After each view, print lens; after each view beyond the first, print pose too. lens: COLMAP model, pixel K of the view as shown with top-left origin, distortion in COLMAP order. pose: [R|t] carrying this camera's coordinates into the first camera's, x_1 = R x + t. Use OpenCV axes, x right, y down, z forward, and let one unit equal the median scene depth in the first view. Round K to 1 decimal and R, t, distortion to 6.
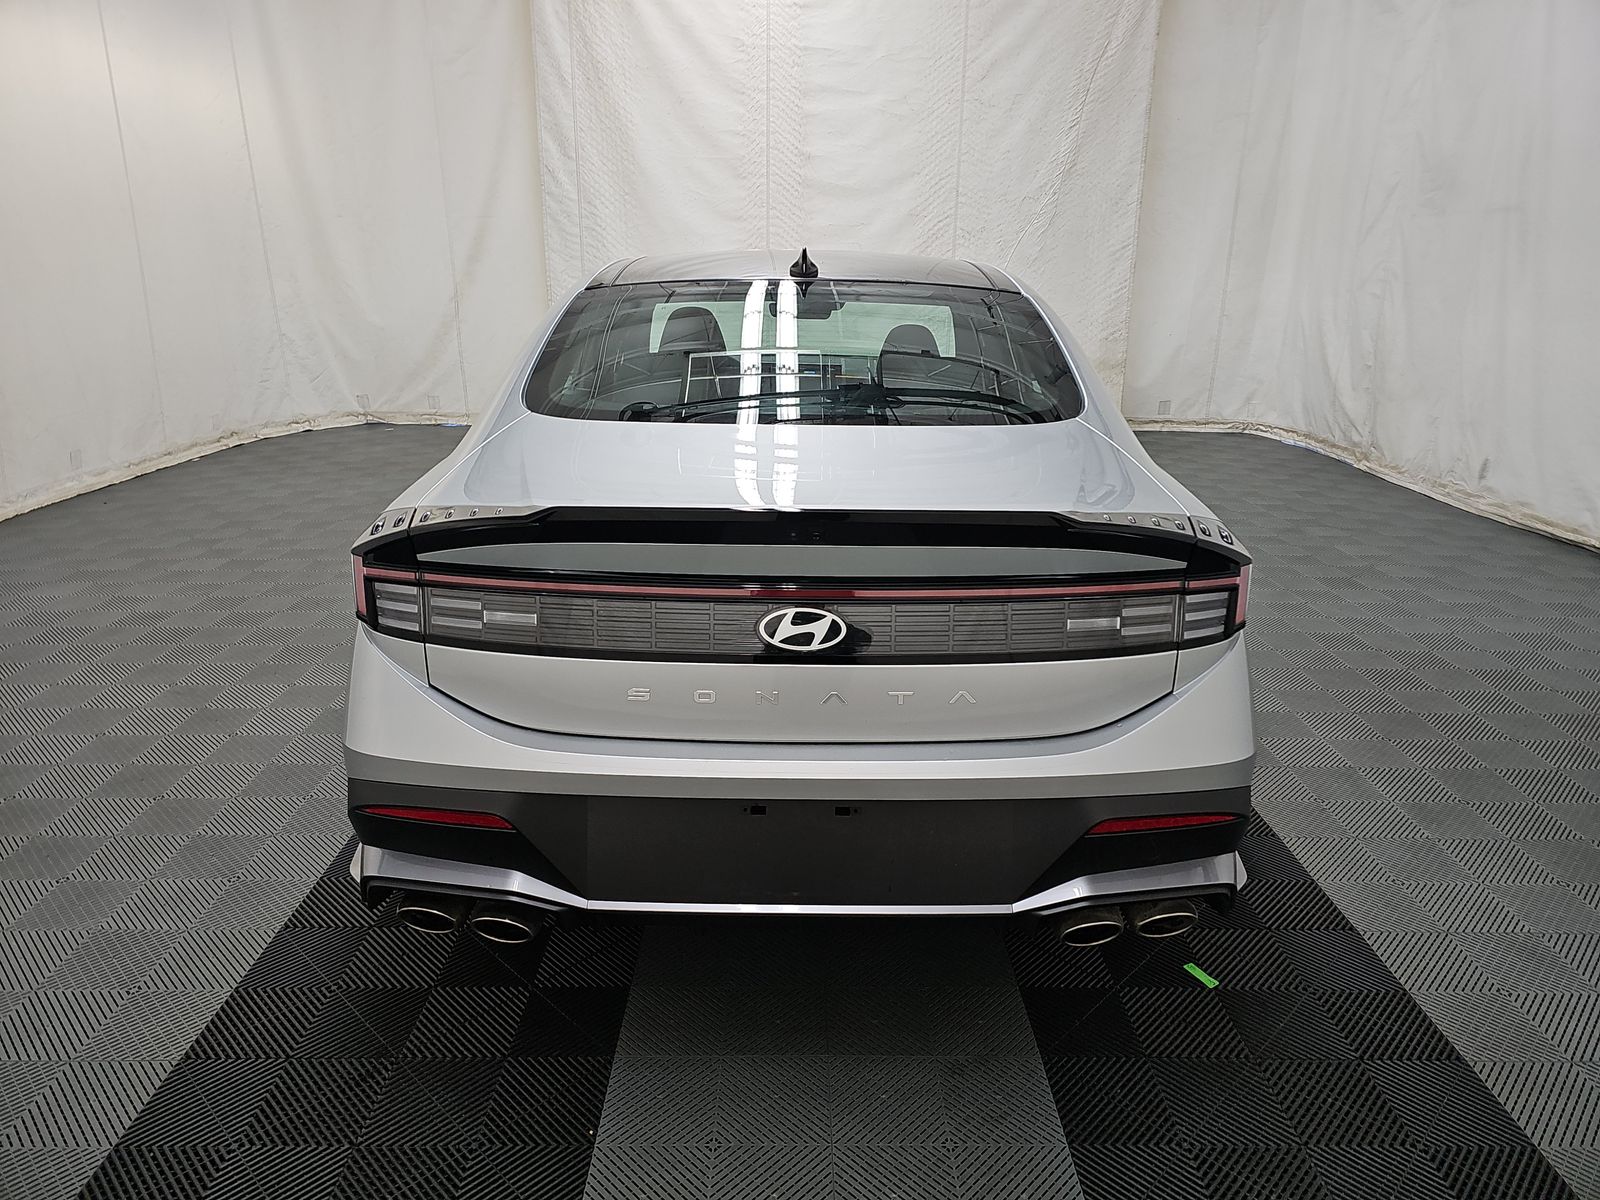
lens RADIAL K [[1034.1, 0, 796.9], [0, 1034.1, 608.8], [0, 0, 1]] dist [0.029048, -0.026750]
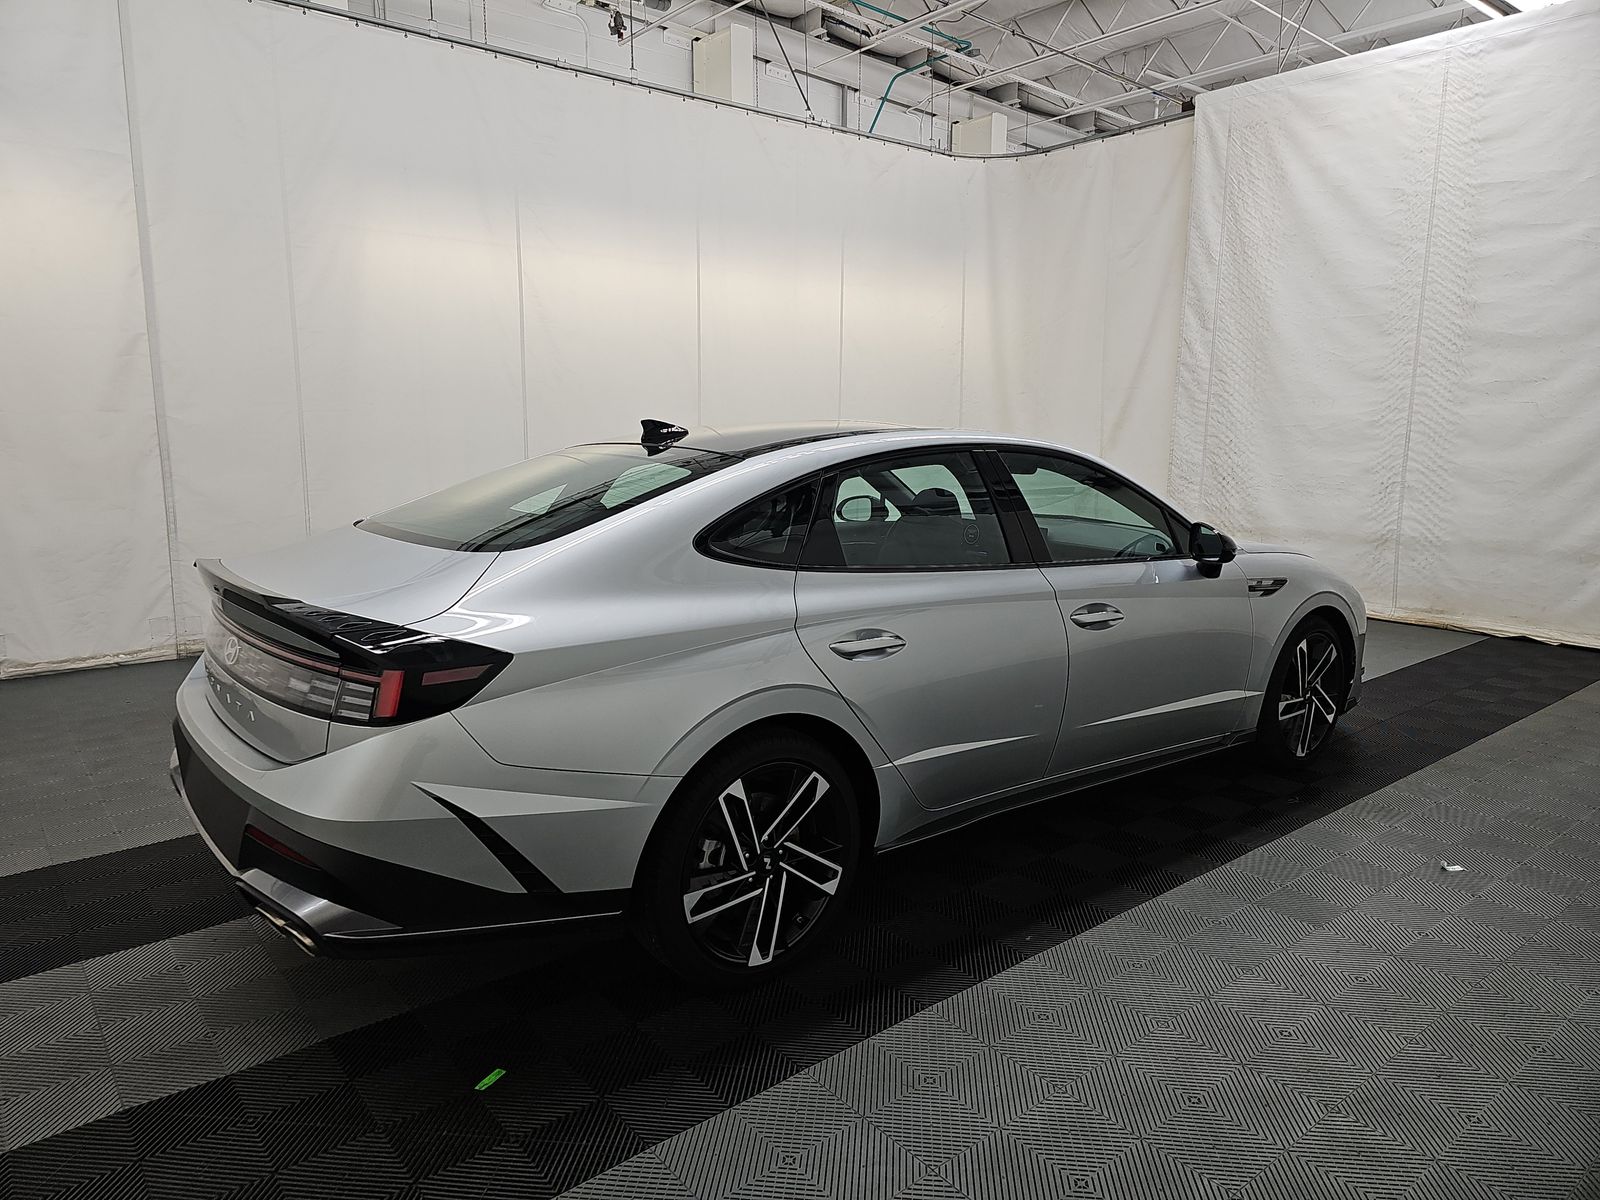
lens RADIAL K [[1034.1, 0, 807.2], [0, 1034.1, 598.3], [0, 0, 1]] dist [0.029048, -0.026750]
pose [[0.630790, 0.122346, -0.766247, 0.353913], [-0.240915, 0.969570, -0.043516, -0.040231], [0.737607, 0.212049, 0.641070, 0.116147]]
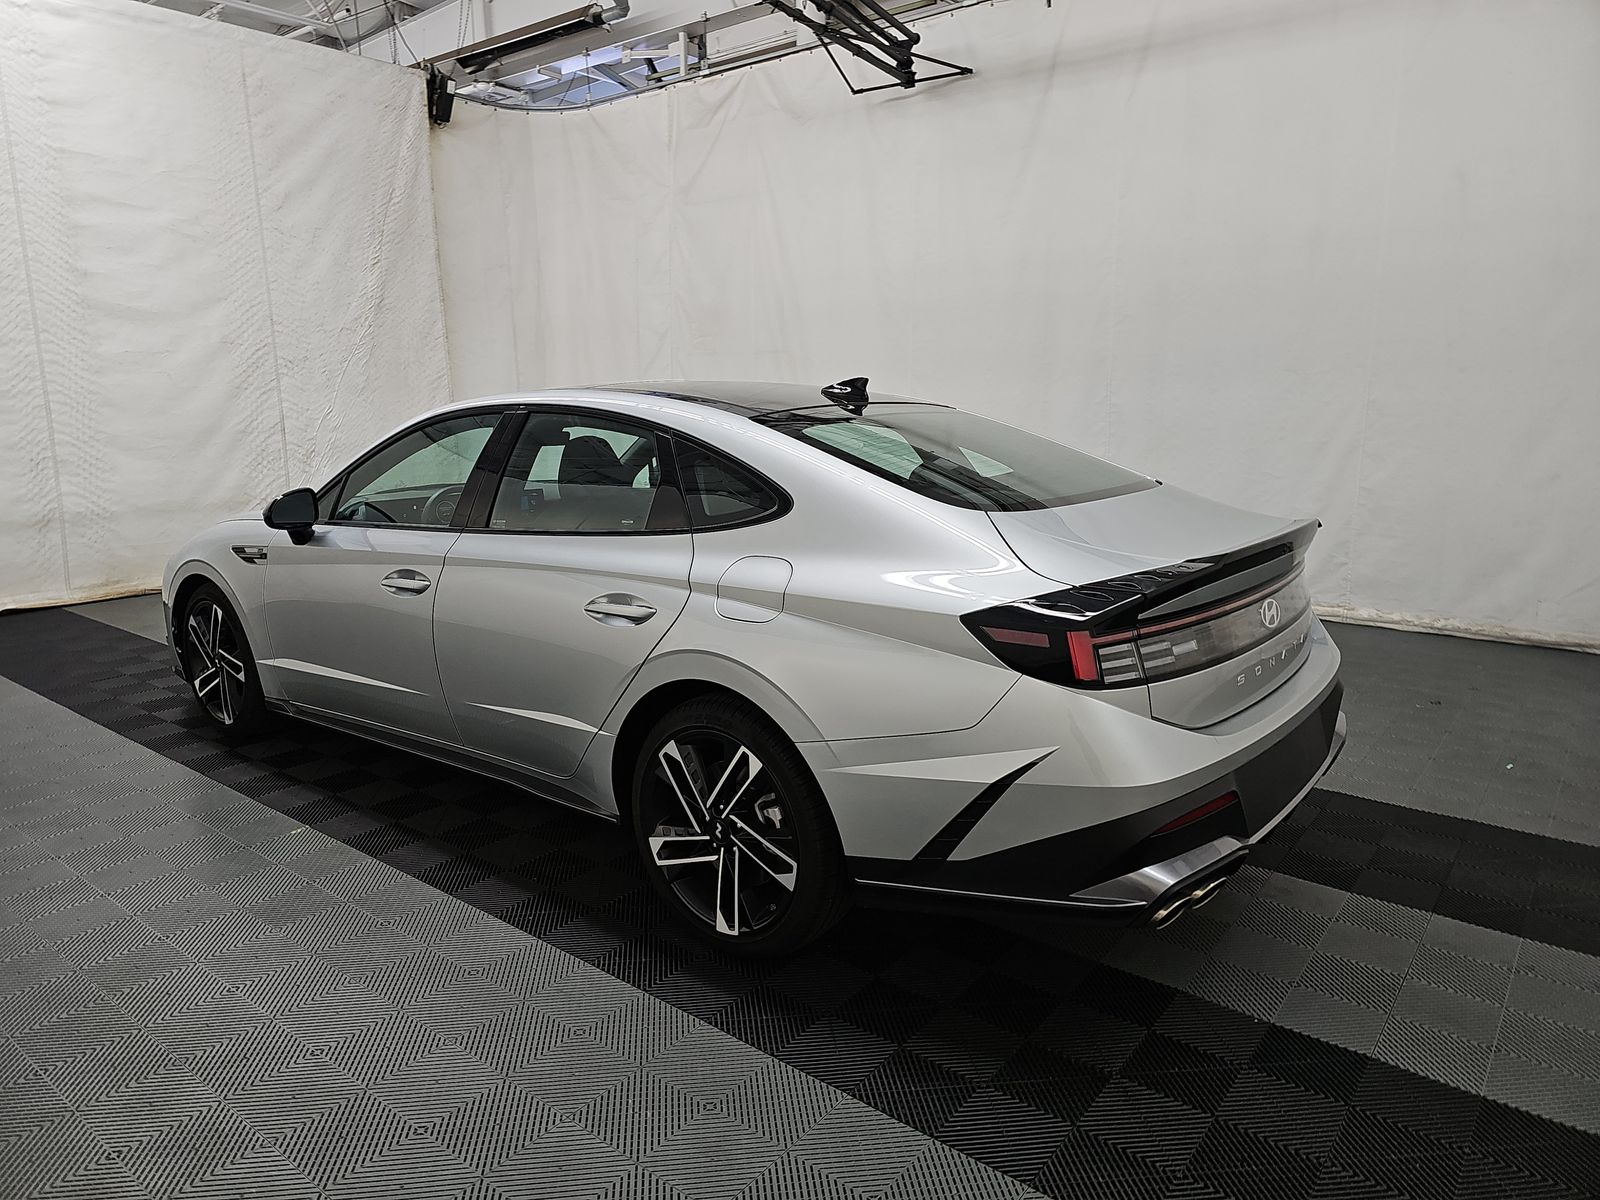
lens RADIAL K [[1034.1, 0, 767.4], [0, 1034.1, 608.7], [0, 0, 1]] dist [0.029048, -0.026750]
pose [[0.655437, -0.170593, 0.735731, -0.299621], [0.254662, 0.967027, -0.002646, -0.032098], [-0.711020, 0.189097, 0.677269, 0.092693]]
